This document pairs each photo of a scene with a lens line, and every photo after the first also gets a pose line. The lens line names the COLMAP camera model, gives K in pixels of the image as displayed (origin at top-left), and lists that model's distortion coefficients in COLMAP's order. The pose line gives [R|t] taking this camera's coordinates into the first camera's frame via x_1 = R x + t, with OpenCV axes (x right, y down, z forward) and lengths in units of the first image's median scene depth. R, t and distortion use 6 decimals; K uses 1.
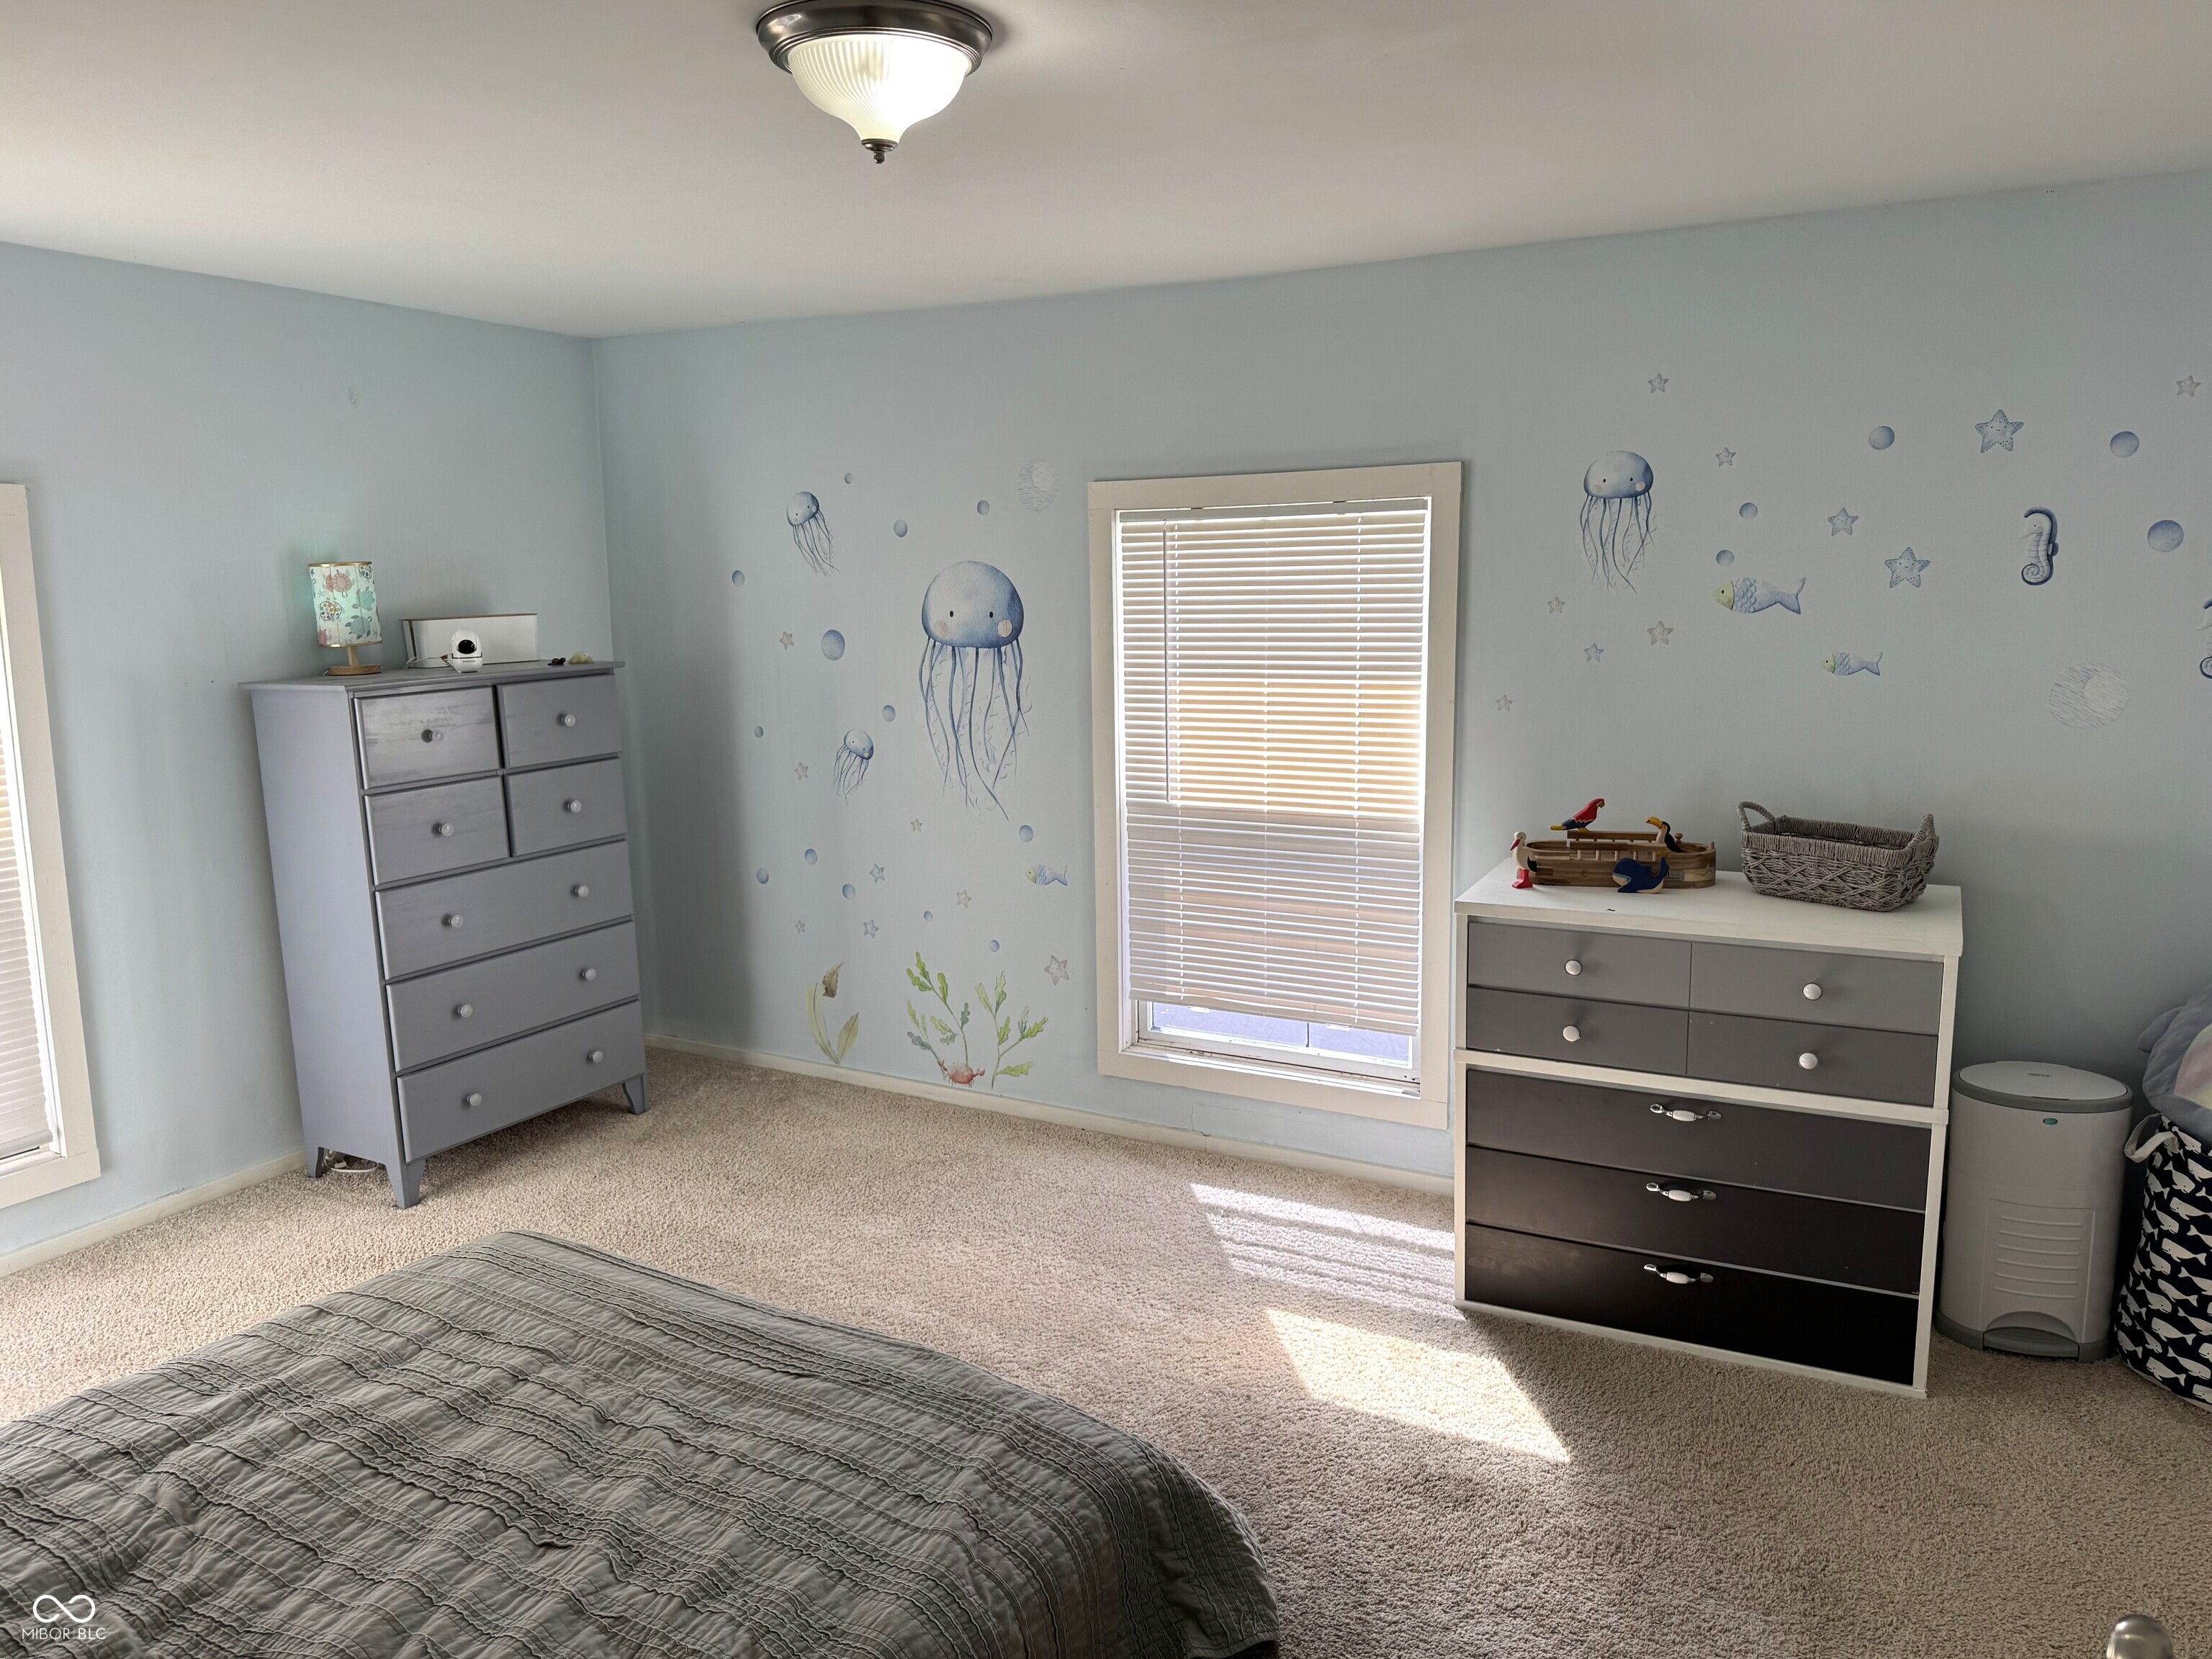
lens RADIAL K [[1563.1, 0, 1106.9], [0, 1563.1, 835.8], [0, 0, 1]] dist [0.025779, -0.035434]
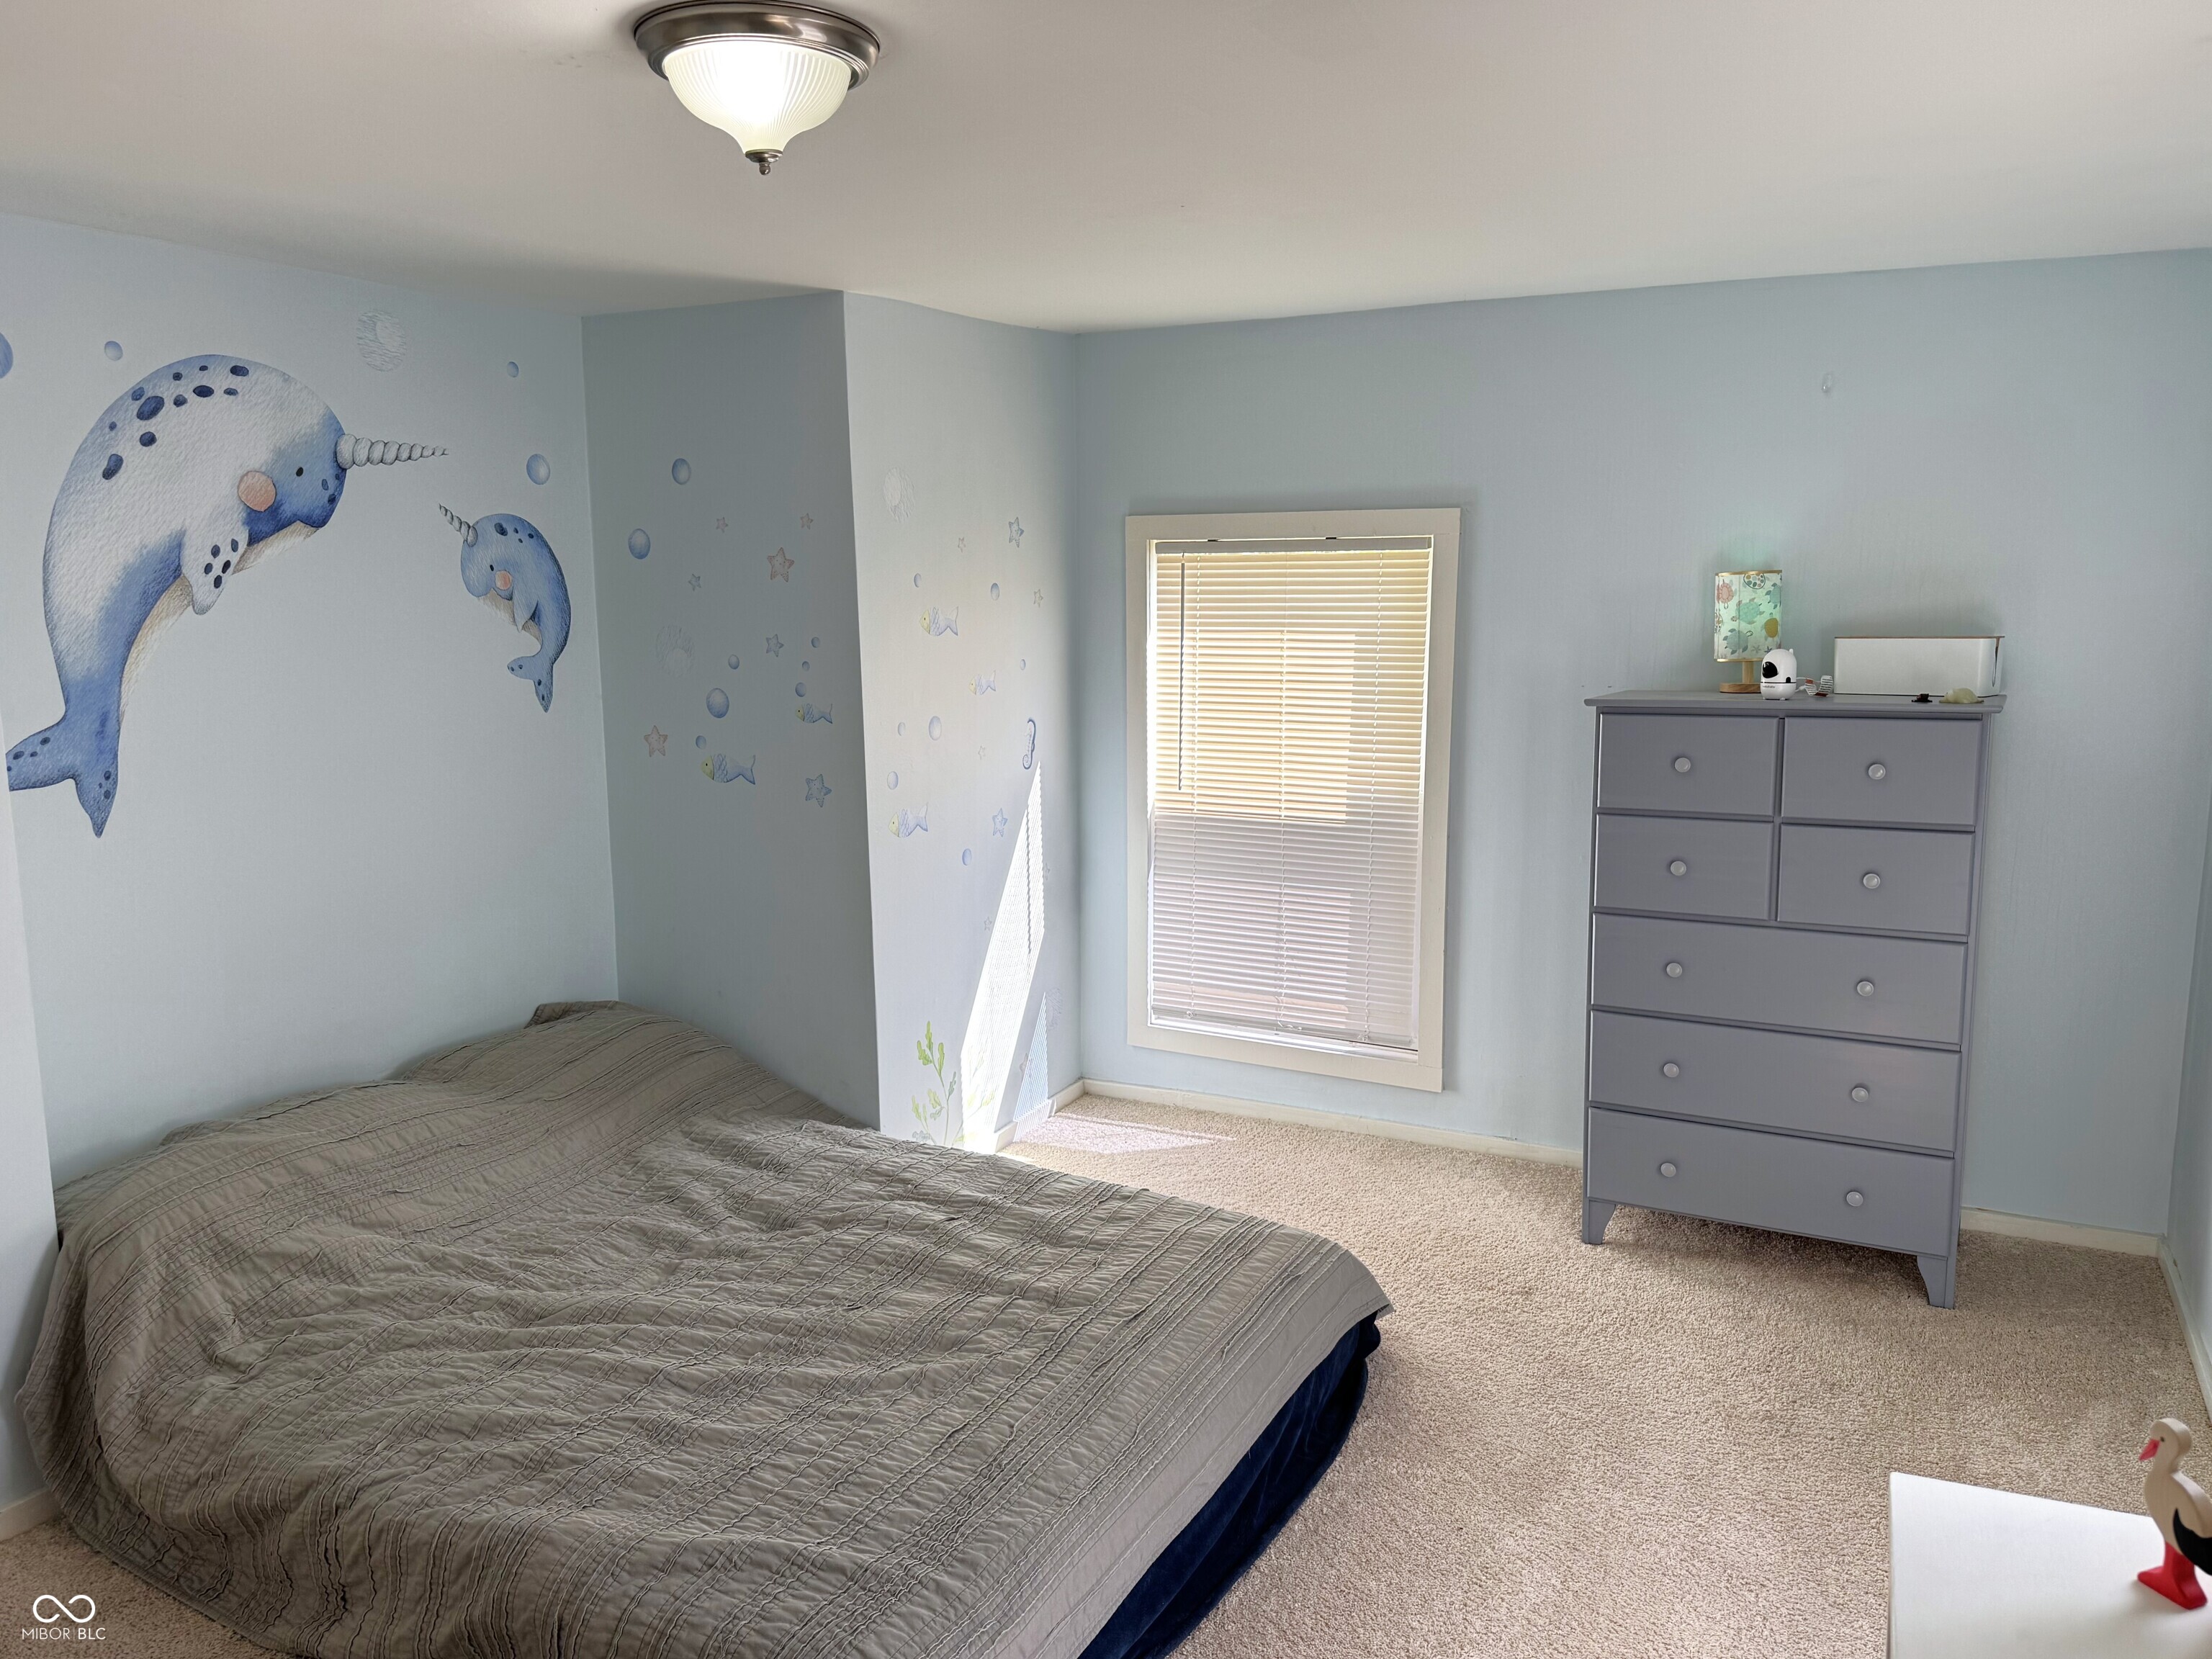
lens RADIAL K [[1563.1, 0, 1112.4], [0, 1563.1, 809.2], [0, 0, 1]] dist [0.025779, -0.035434]
pose [[0.058090, 0.149001, -0.987129, 0.604774], [-0.171813, 0.975537, 0.137141, -0.140060], [0.983415, 0.161635, 0.082269, 0.807400]]
